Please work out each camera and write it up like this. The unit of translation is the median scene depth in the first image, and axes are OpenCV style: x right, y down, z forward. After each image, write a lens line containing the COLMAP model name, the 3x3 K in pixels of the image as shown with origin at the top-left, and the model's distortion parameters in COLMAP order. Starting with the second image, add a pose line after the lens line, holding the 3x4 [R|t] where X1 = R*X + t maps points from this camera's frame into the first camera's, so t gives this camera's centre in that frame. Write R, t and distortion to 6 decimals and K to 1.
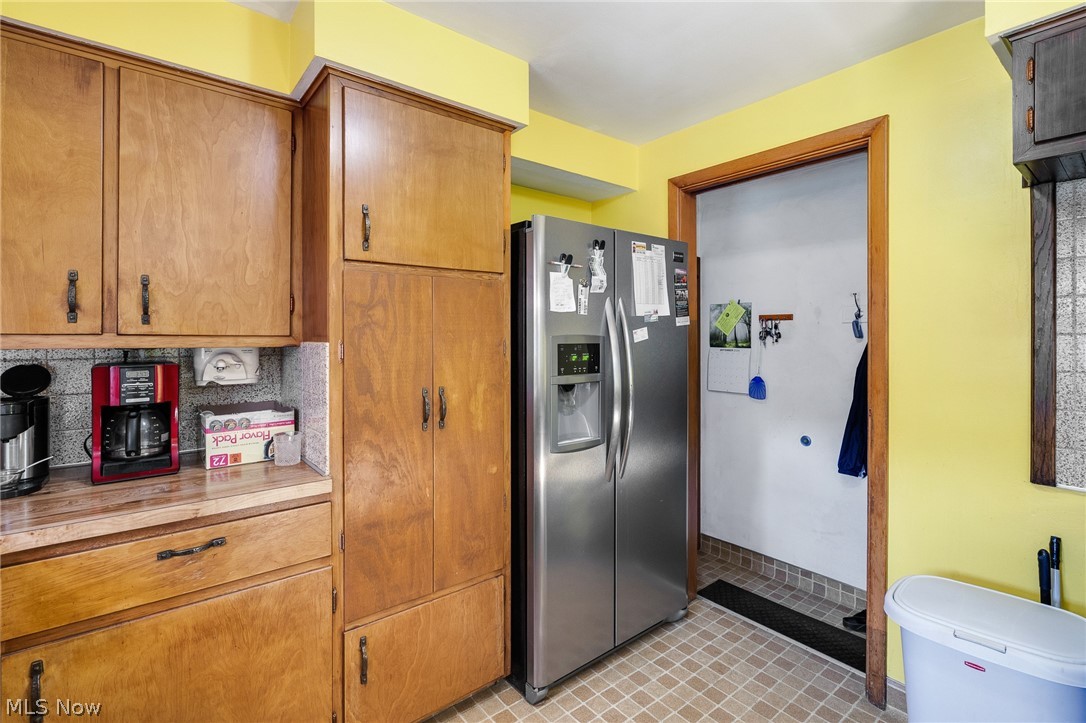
lens RADIAL K [[497.2, 0, 527.8], [0, 497.2, 336.2], [0, 0, 1]] dist [-0.005749, 0.001140]
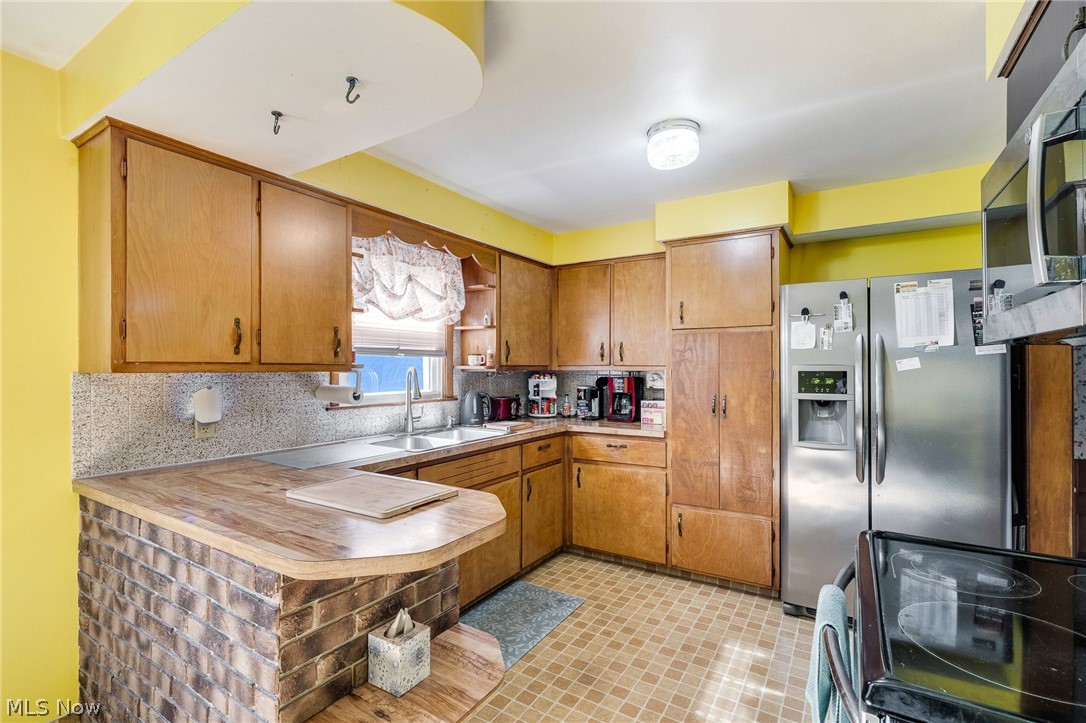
lens RADIAL K [[497.2, 0, 536.6], [0, 497.2, 362.1], [0, 0, 1]] dist [-0.005749, 0.001140]
pose [[0.327810, -0.009188, -0.944699, 1.332871], [0.000782, 0.999955, -0.009454, 0.003014], [0.944743, 0.002361, 0.327802, -0.218649]]
